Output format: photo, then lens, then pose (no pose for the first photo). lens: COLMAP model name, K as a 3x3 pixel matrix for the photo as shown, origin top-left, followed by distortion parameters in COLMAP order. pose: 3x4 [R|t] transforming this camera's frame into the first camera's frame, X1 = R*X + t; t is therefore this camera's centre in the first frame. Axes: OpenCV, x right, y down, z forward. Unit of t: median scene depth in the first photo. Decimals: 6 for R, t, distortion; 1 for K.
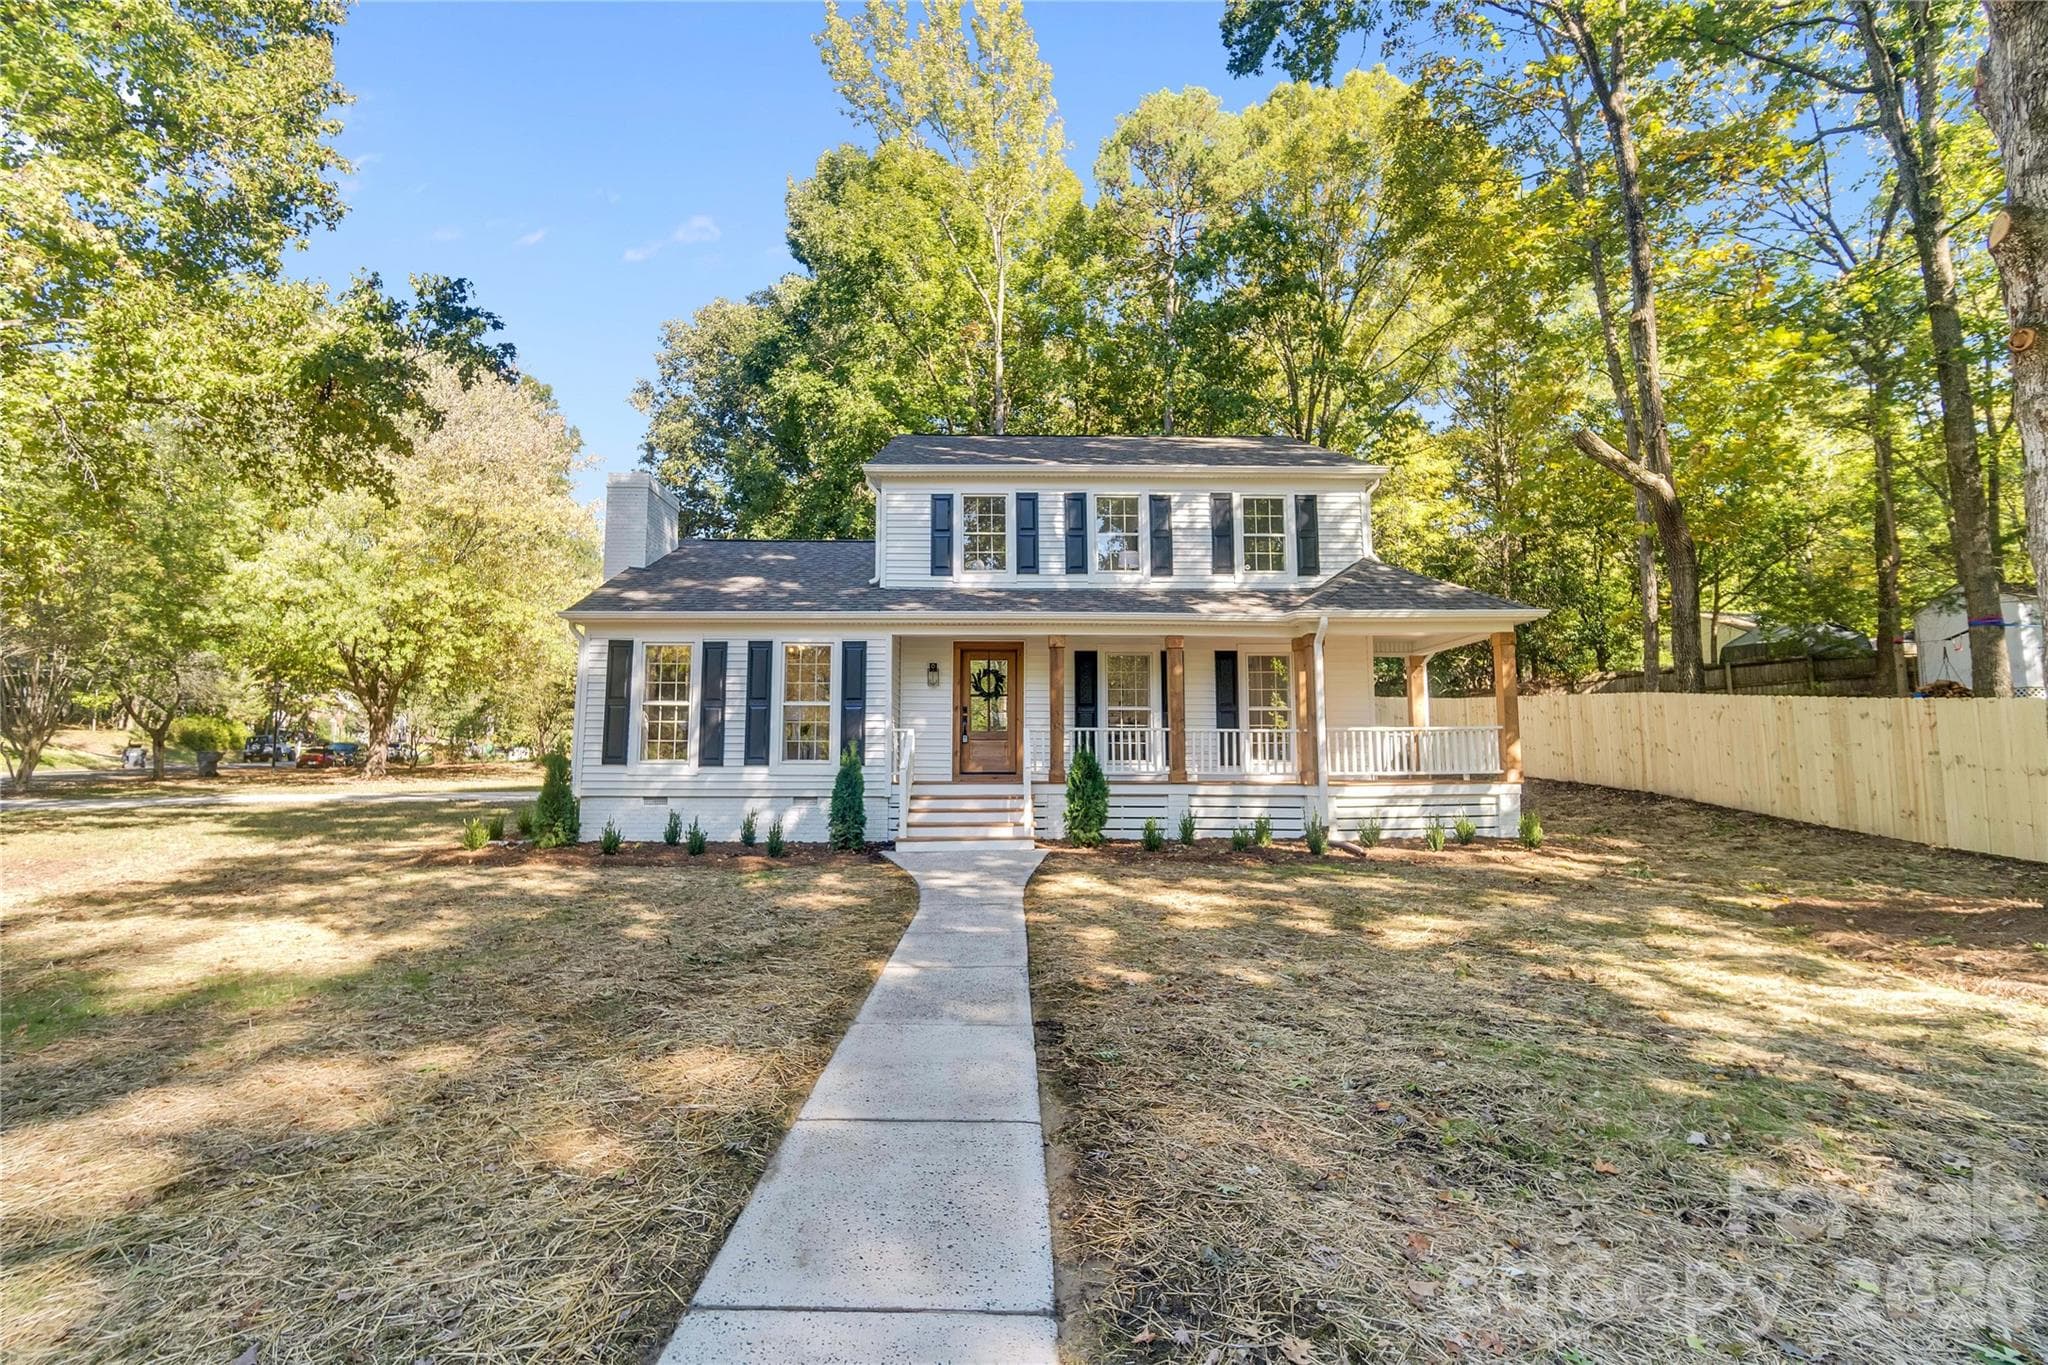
lens RADIAL K [[872.1, 0, 1017.5], [0, 872.1, 679.9], [0, 0, 1]] dist [0.000482, -0.000176]
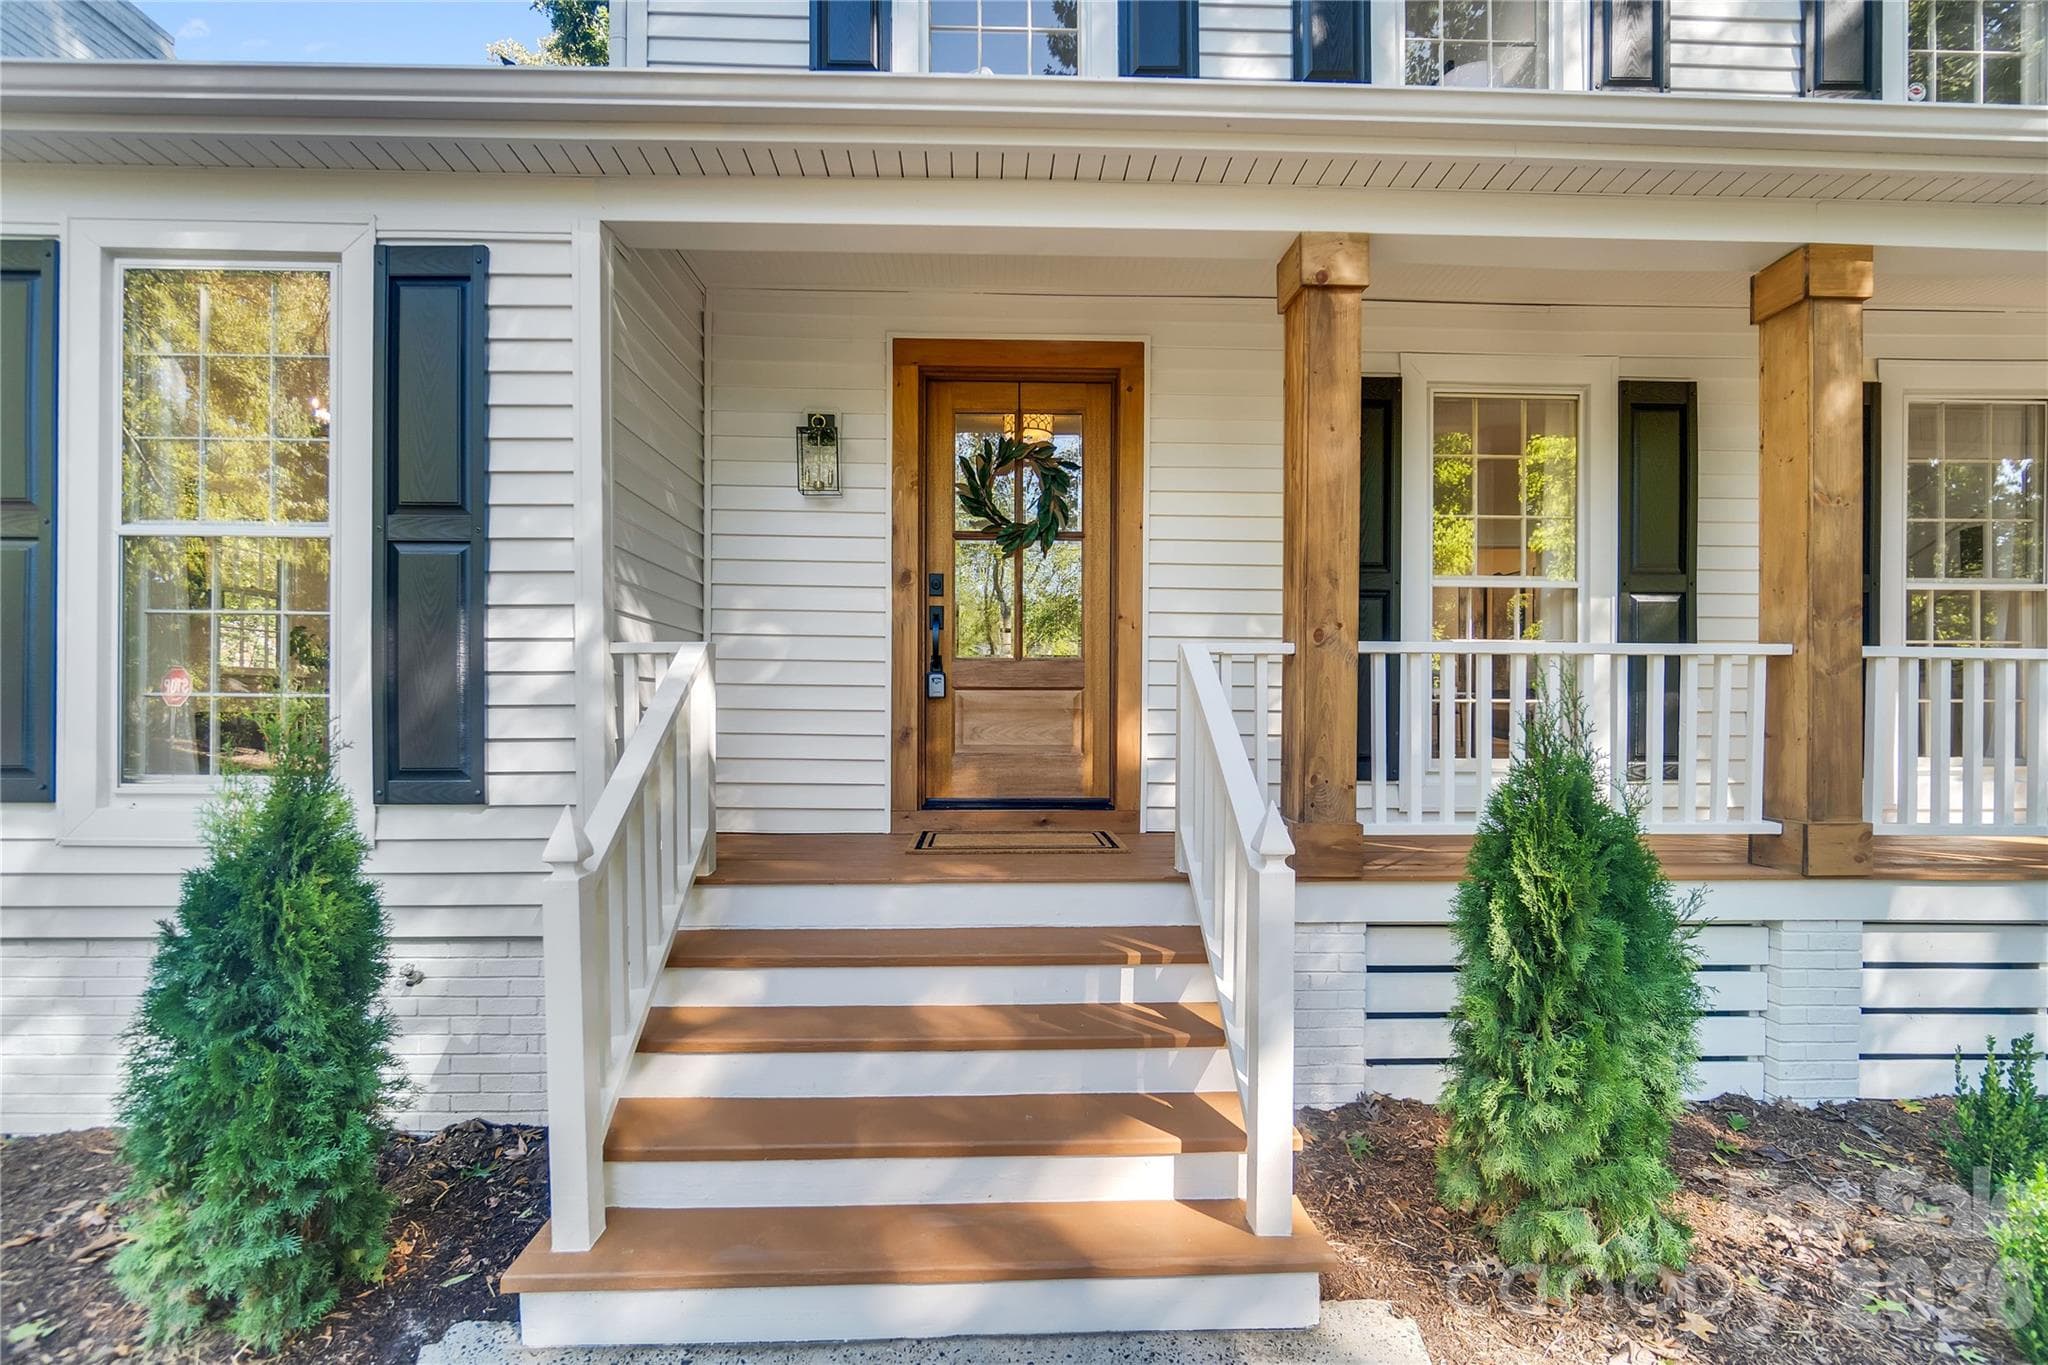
lens RADIAL K [[872.1, 0, 1022.9], [0, 872.1, 679.5], [0, 0, 1]] dist [0.000482, -0.000176]
pose [[0.999442, 0.006150, 0.032837, -0.040530], [-0.008700, 0.996908, 0.078097, 0.043450], [-0.032255, -0.078339, 0.996405, 0.712448]]
